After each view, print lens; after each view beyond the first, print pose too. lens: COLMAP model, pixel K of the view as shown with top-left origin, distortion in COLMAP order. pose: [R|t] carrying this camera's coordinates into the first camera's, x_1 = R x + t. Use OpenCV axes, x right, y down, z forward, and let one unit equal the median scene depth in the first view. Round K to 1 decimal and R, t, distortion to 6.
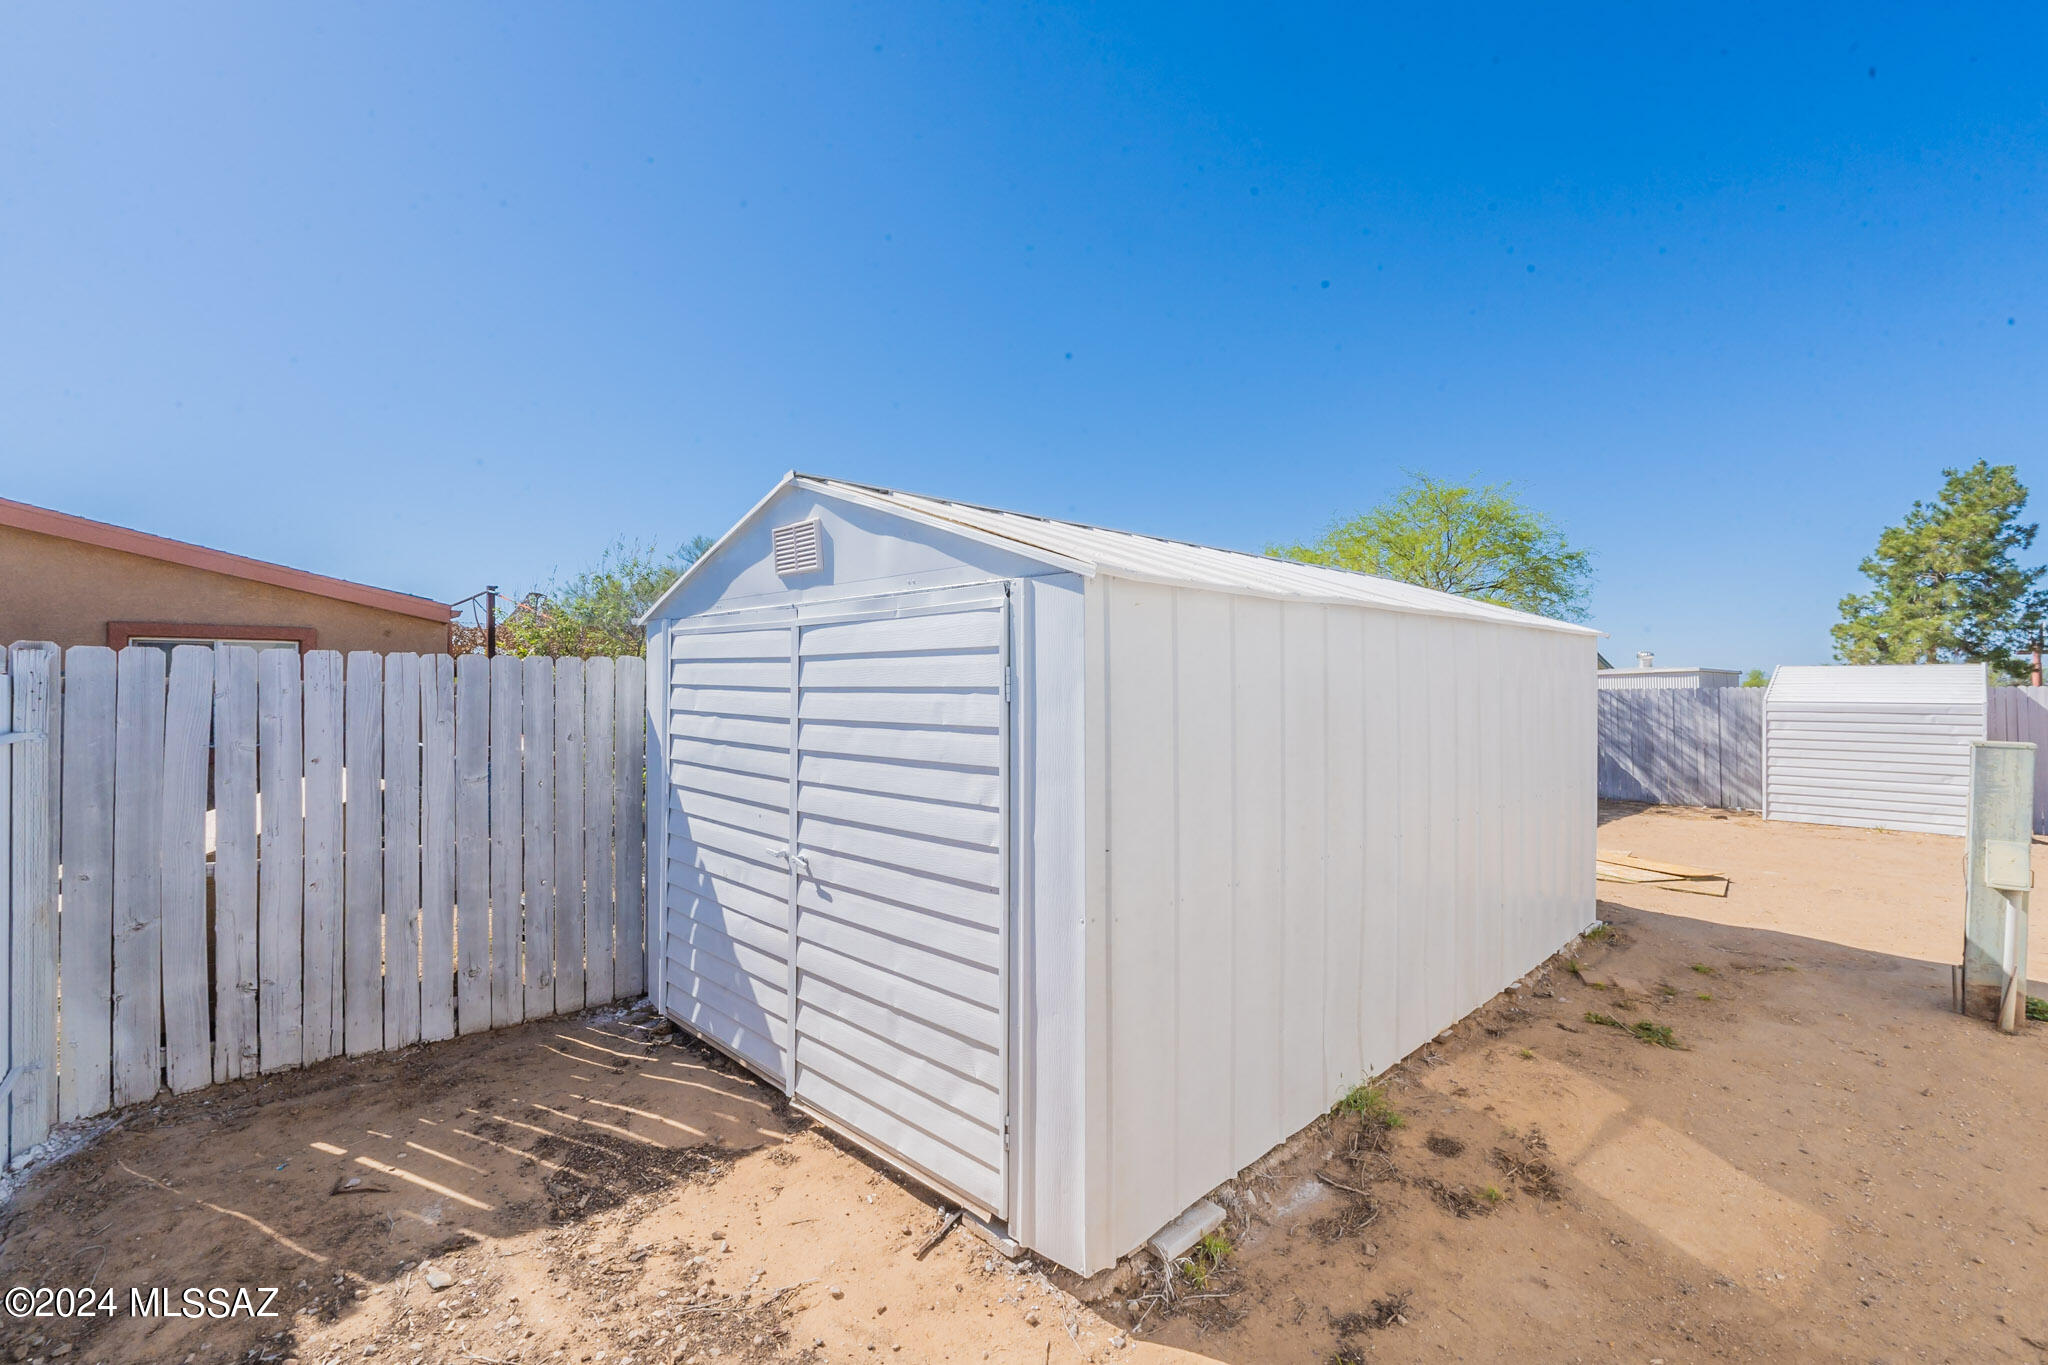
lens RADIAL K [[896.4, 0, 1021.6], [0, 896.4, 695.5], [0, 0, 1]] dist [0.000880, 0.000180]
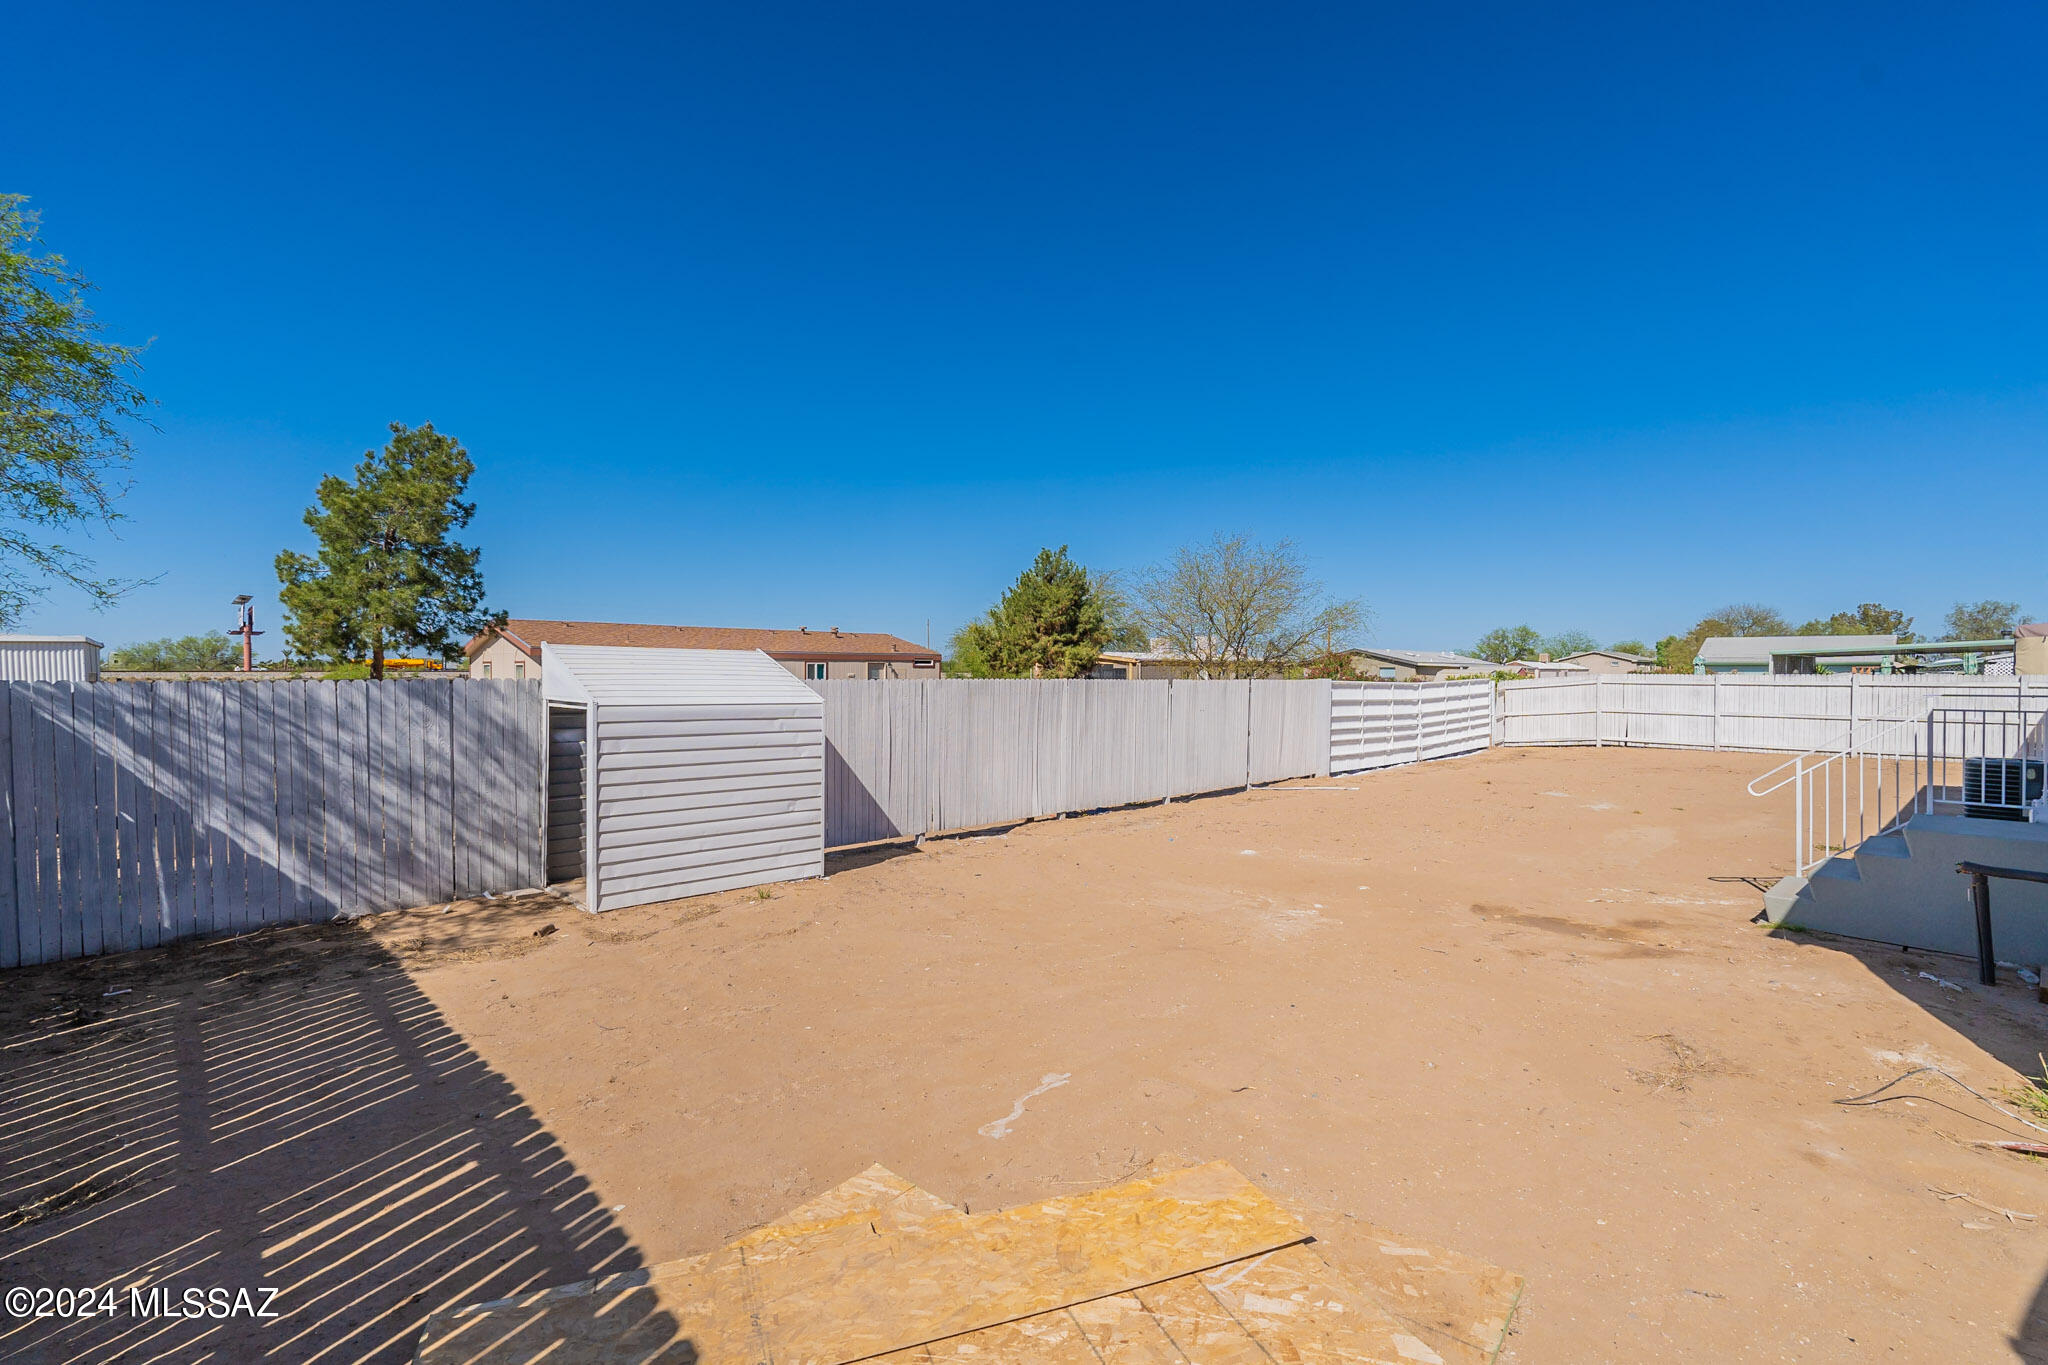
lens RADIAL K [[926.4, 0, 1024.0], [0, 926.4, 682.5], [0, 0, 1]] dist [-0.000046, 0.000070]
pose [[0.014654, -0.002174, 0.999890, 0.137106], [-0.007468, 0.999970, 0.002283, -0.004773], [-0.999865, -0.007501, 0.014637, 0.389705]]
